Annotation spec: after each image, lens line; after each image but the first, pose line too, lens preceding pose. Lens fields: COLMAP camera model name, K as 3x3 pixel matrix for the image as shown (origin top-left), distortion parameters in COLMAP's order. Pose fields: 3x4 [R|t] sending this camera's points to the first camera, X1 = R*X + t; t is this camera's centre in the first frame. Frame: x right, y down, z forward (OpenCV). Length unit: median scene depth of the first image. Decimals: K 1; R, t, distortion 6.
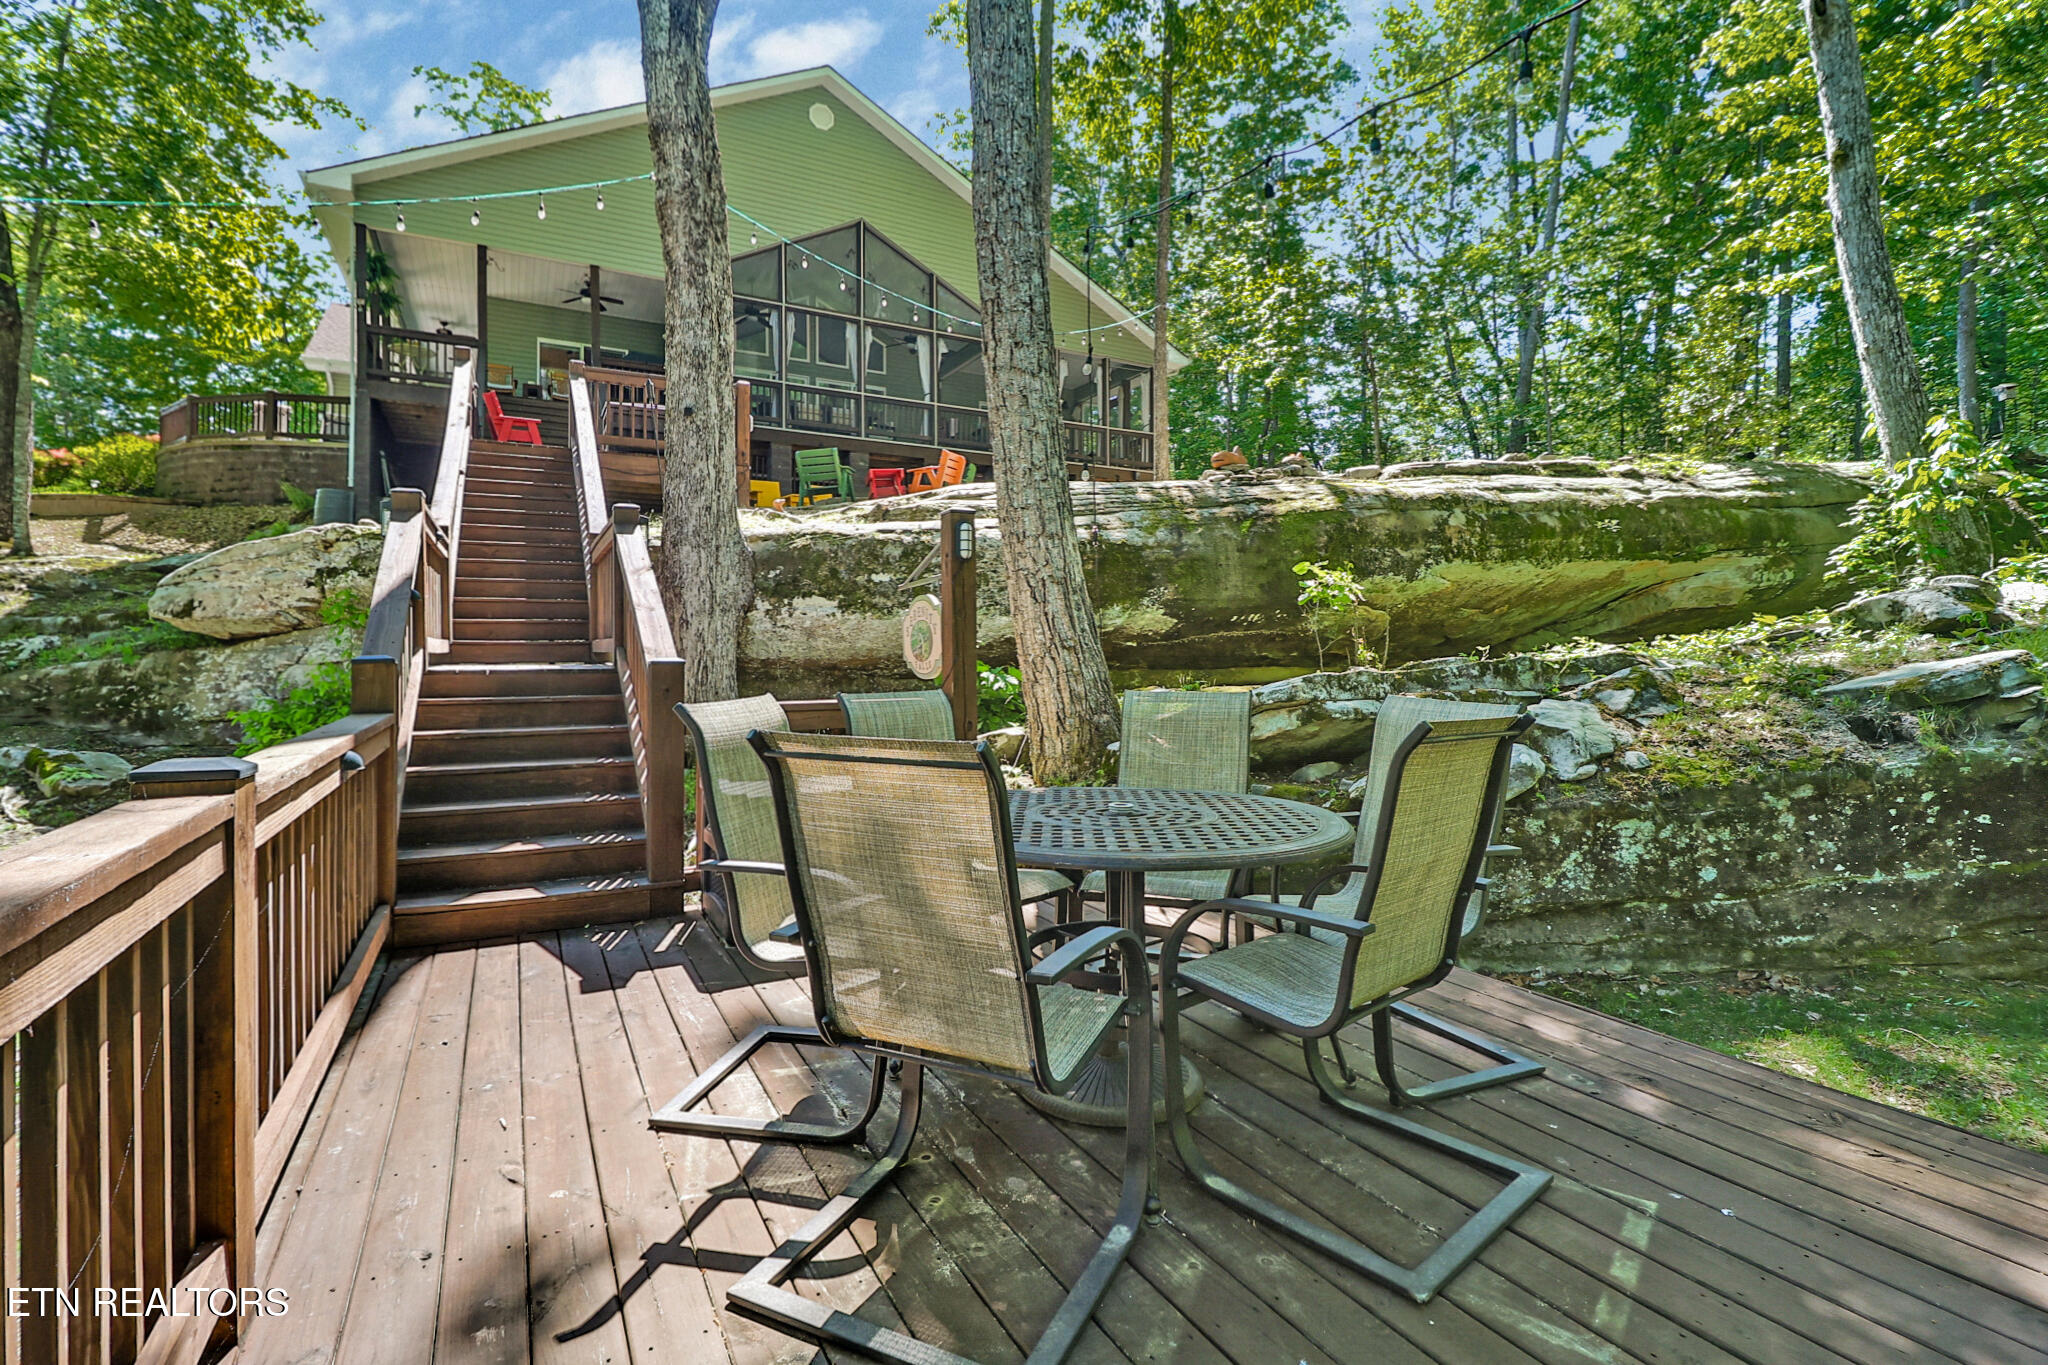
lens RADIAL K [[937.5, 0, 1025.9], [0, 937.5, 670.2], [0, 0, 1]] dist [-0.012344, -0.001737]
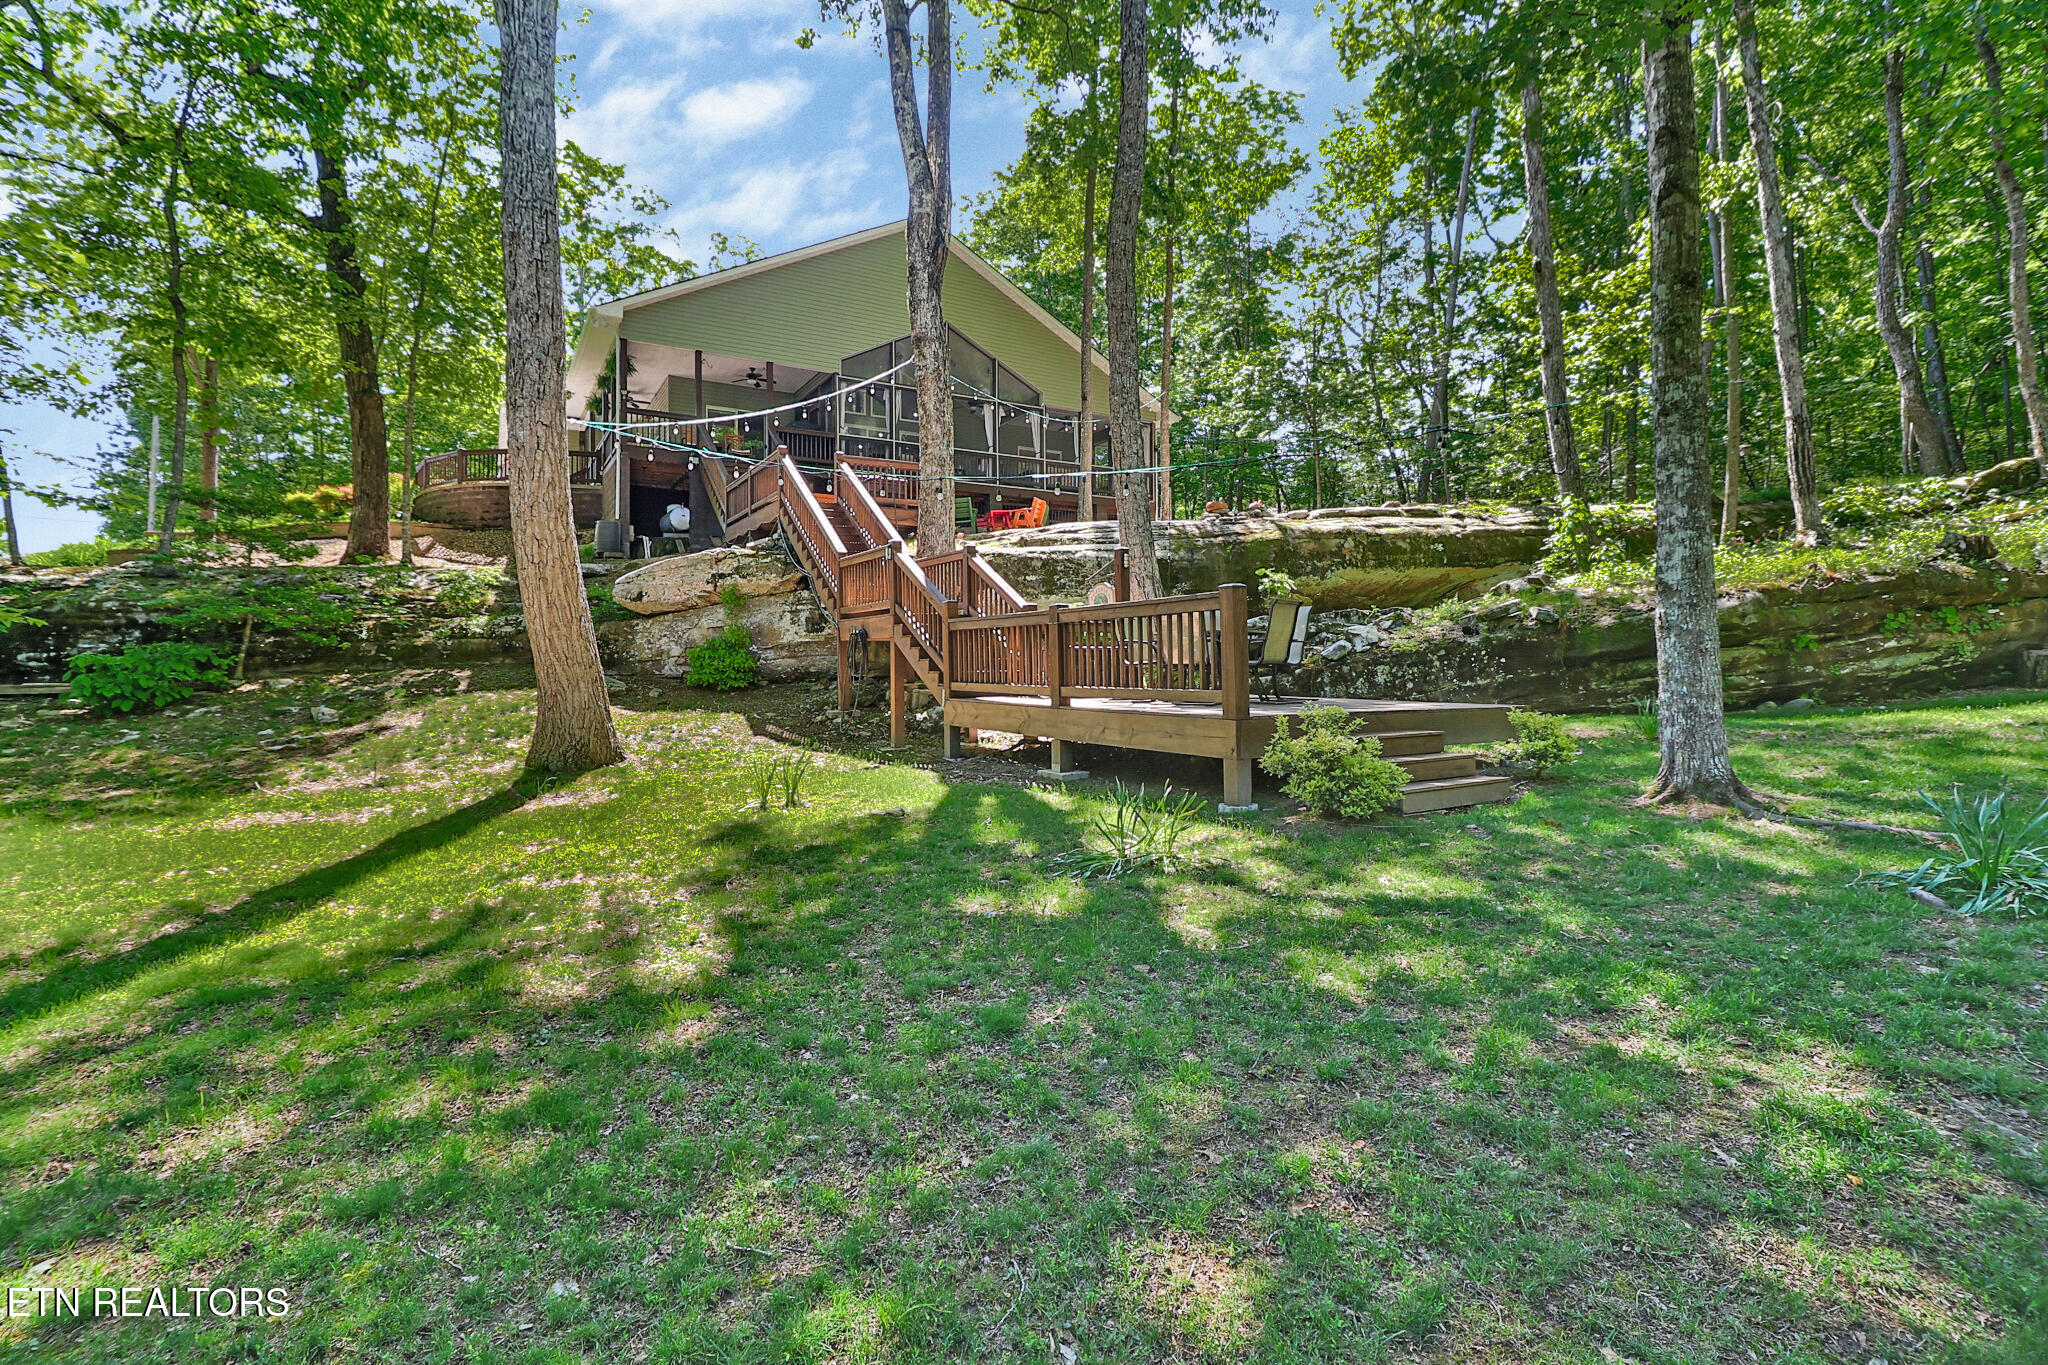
lens RADIAL K [[937.5, 0, 1023.4], [0, 937.5, 680.6], [0, 0, 1]] dist [-0.012344, -0.001737]
pose [[0.999531, -0.006298, 0.029979, -0.196807], [0.006222, 0.999977, 0.002611, 0.083214], [-0.029995, -0.002423, 0.999547, -0.713913]]
